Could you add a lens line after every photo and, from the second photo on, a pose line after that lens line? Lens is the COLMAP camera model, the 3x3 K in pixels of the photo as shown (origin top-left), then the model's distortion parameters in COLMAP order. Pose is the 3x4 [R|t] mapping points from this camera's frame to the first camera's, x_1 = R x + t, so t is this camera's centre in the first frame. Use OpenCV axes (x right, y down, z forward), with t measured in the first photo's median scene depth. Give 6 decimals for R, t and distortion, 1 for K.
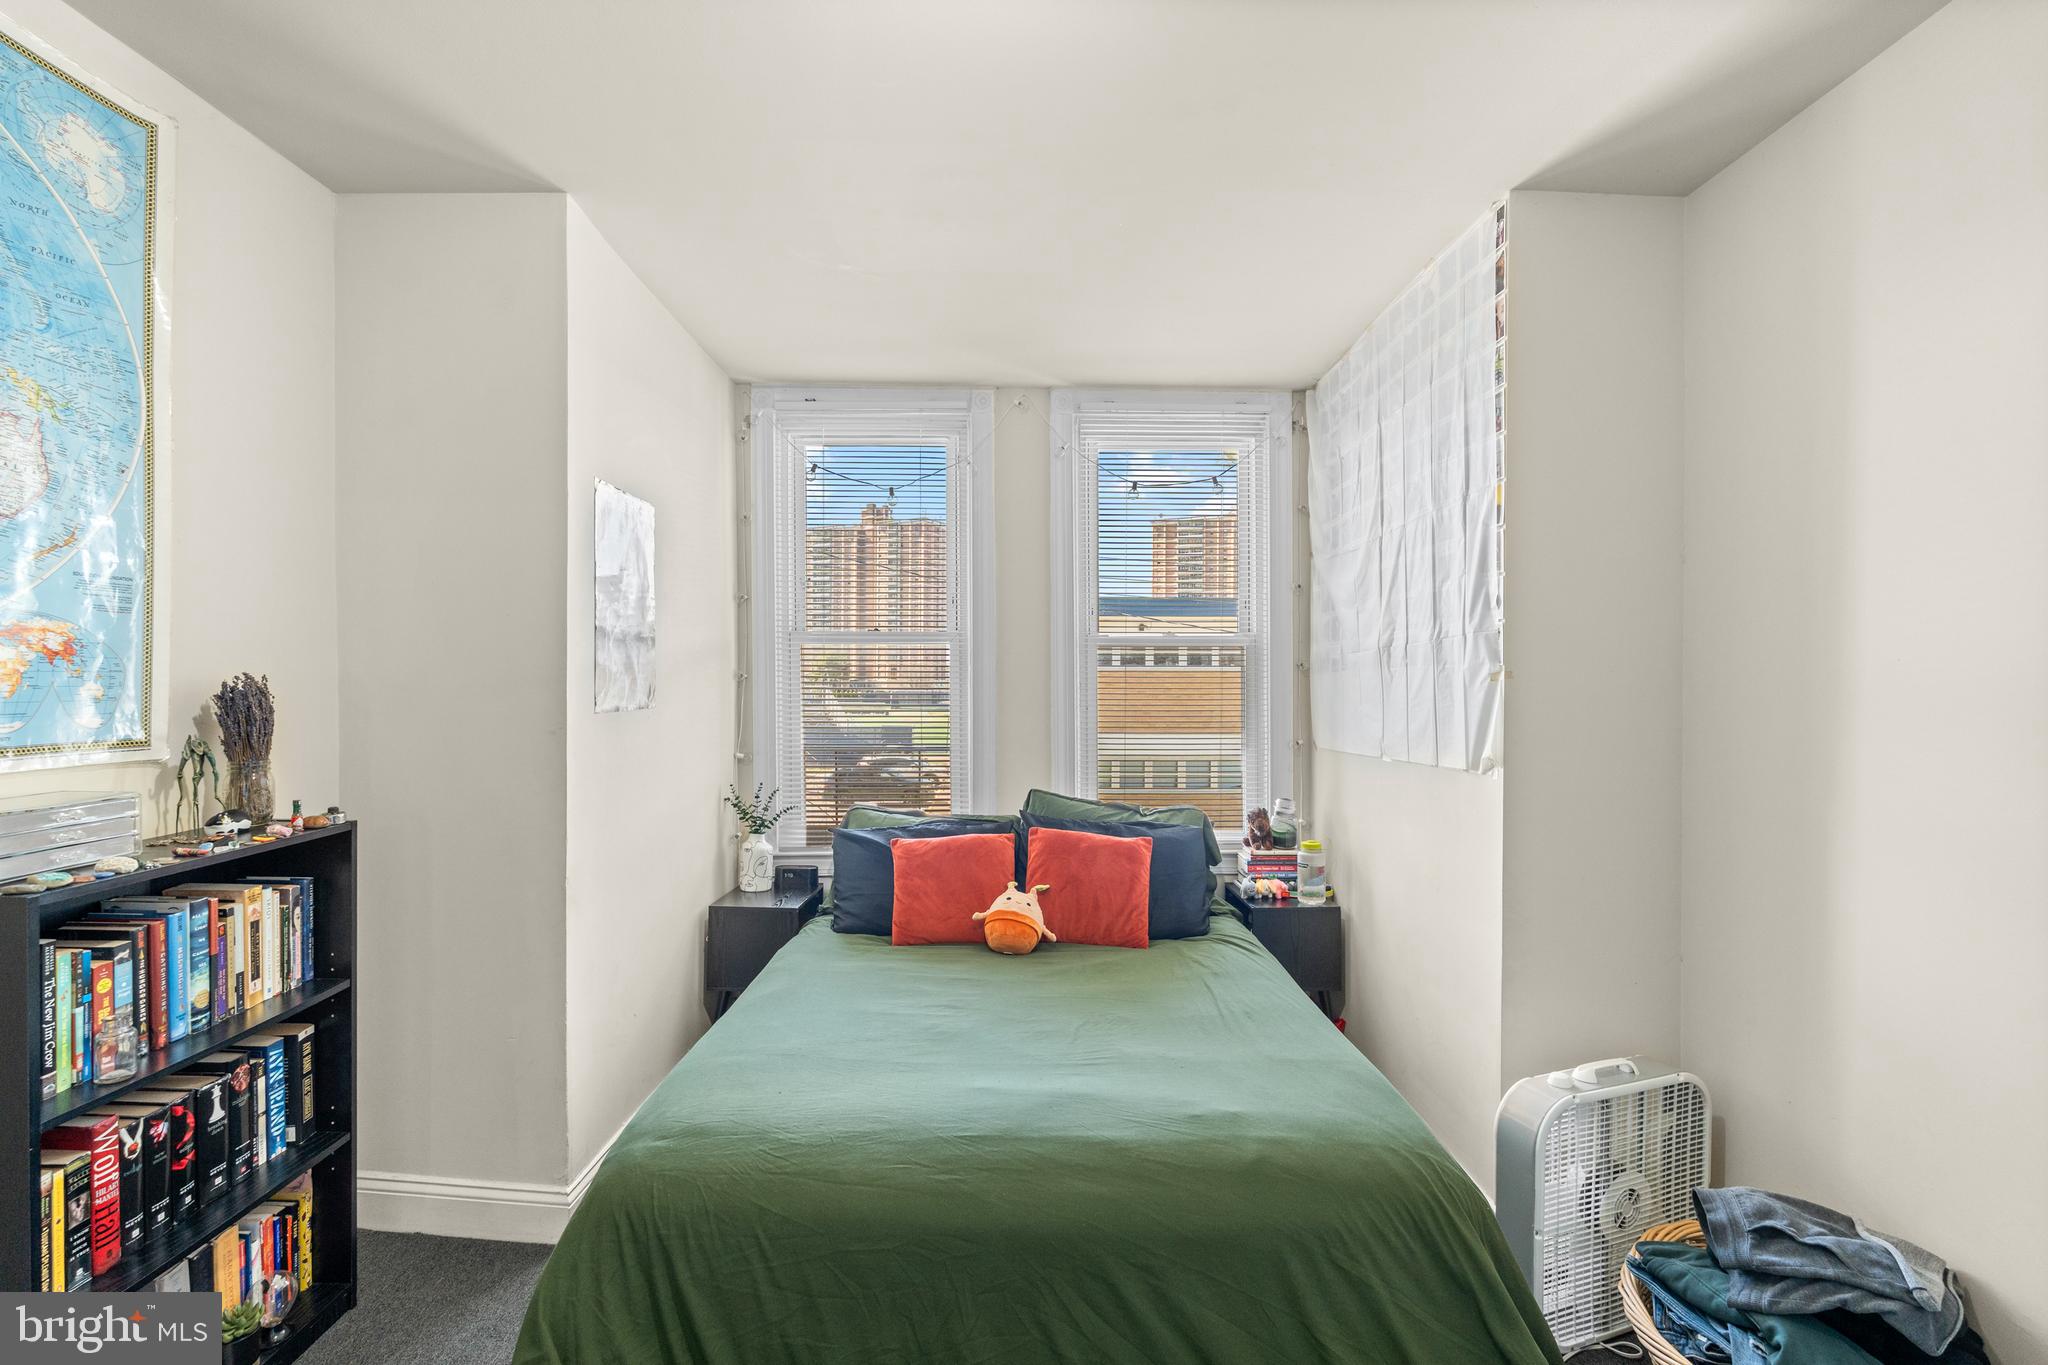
lens RADIAL K [[933.6, 0, 1016.4], [0, 933.6, 685.4], [0, 0, 1]] dist [-0.002927, 0.000134]
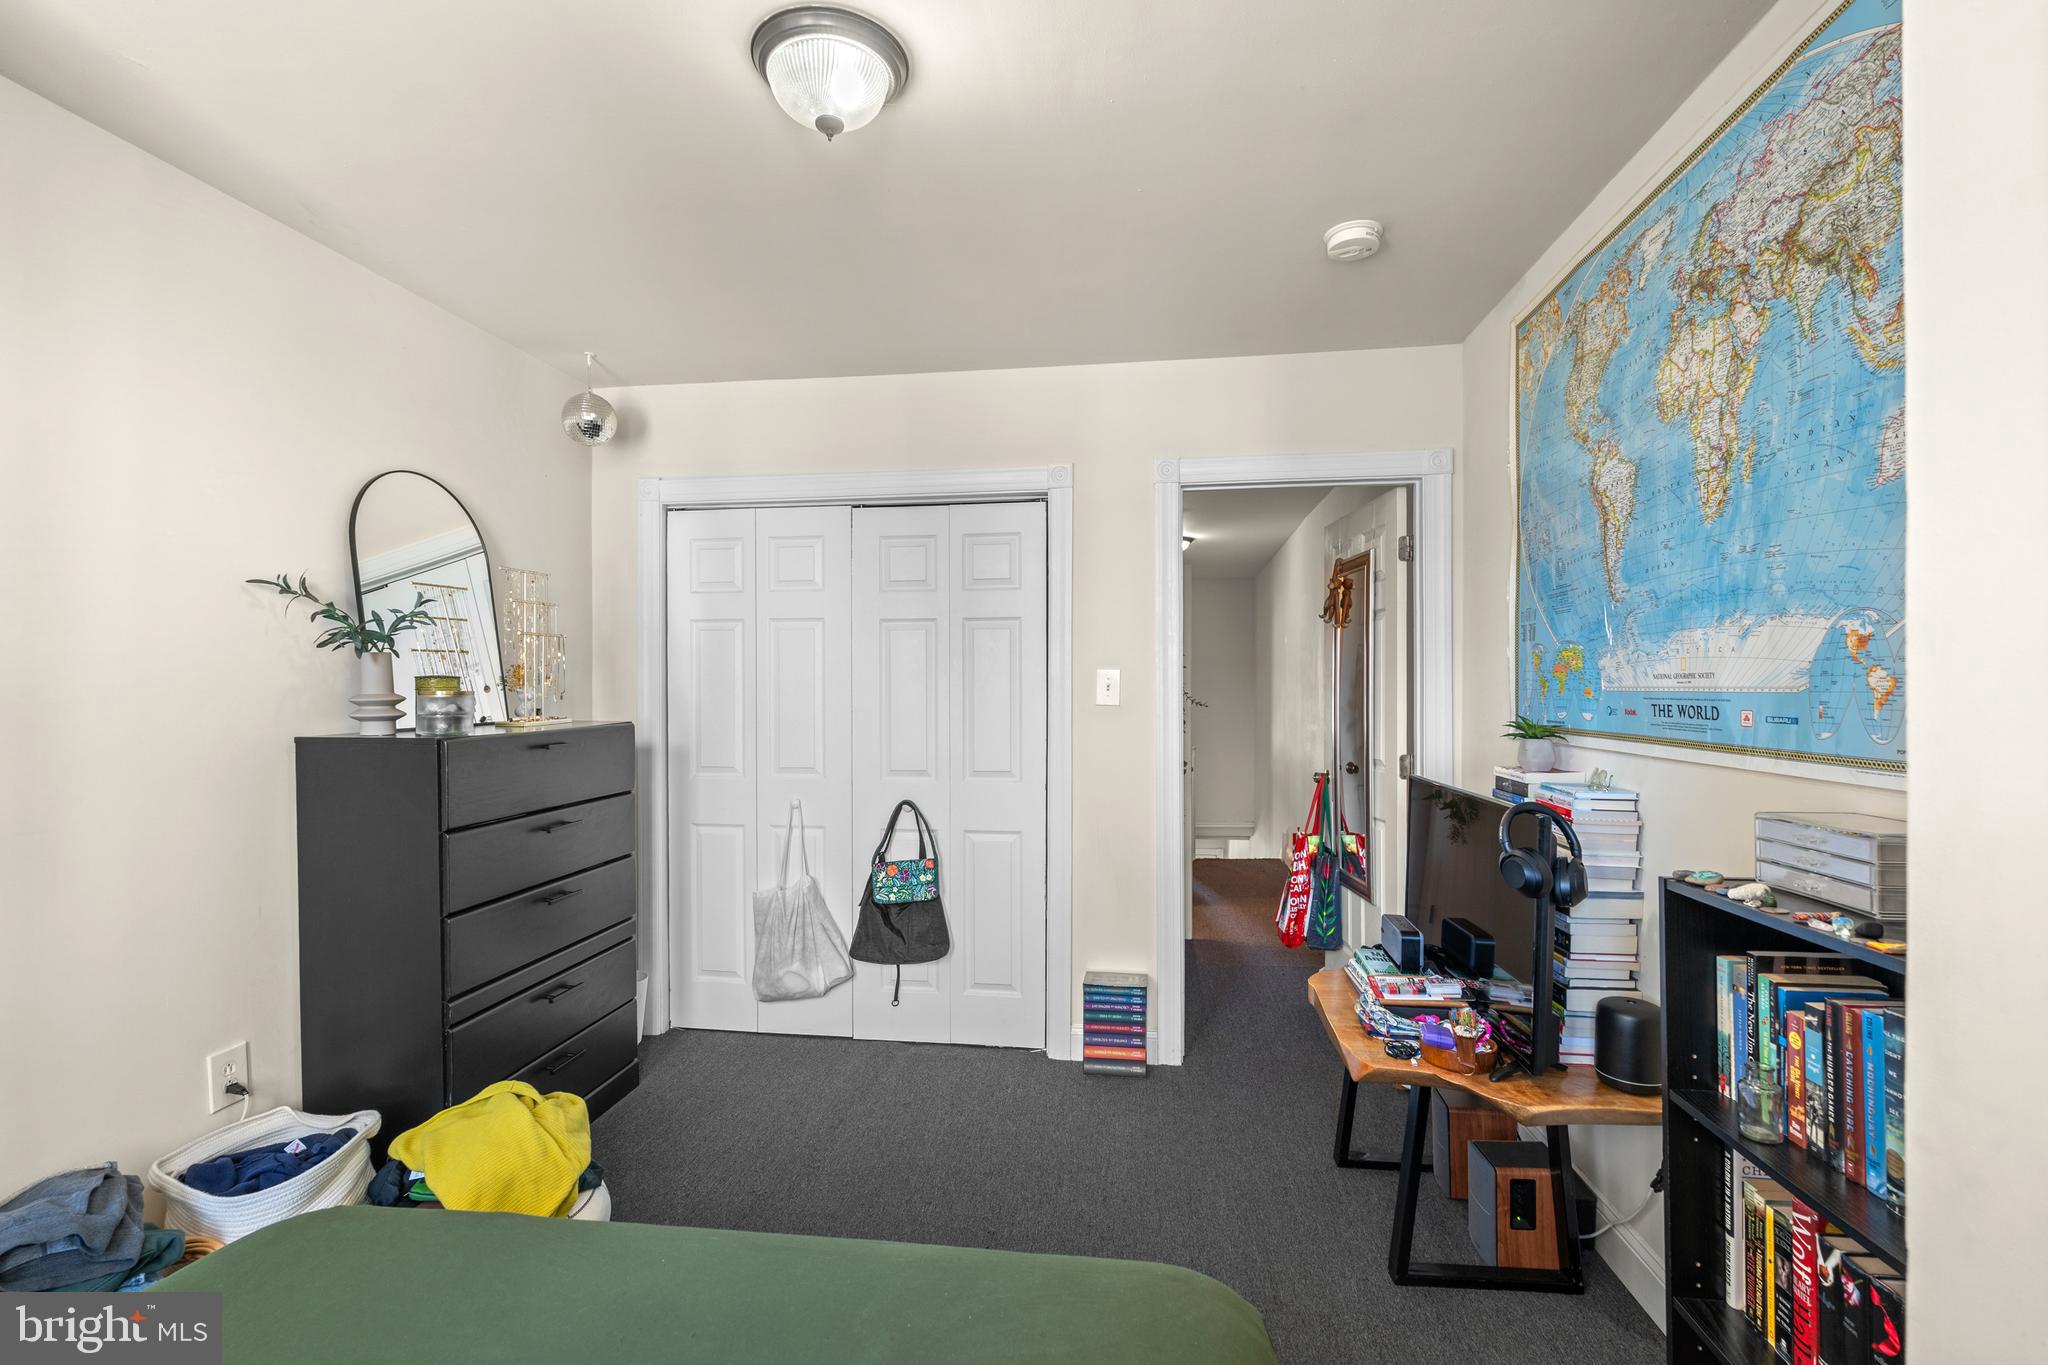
lens RADIAL K [[933.6, 0, 1016.4], [0, 933.6, 685.4], [0, 0, 1]] dist [-0.002927, 0.000134]
pose [[-0.992430, 0.001710, 0.122802, -0.368420], [0.001896, 0.999997, 0.001399, -0.004076], [-0.122799, 0.001622, -0.992430, 1.878889]]
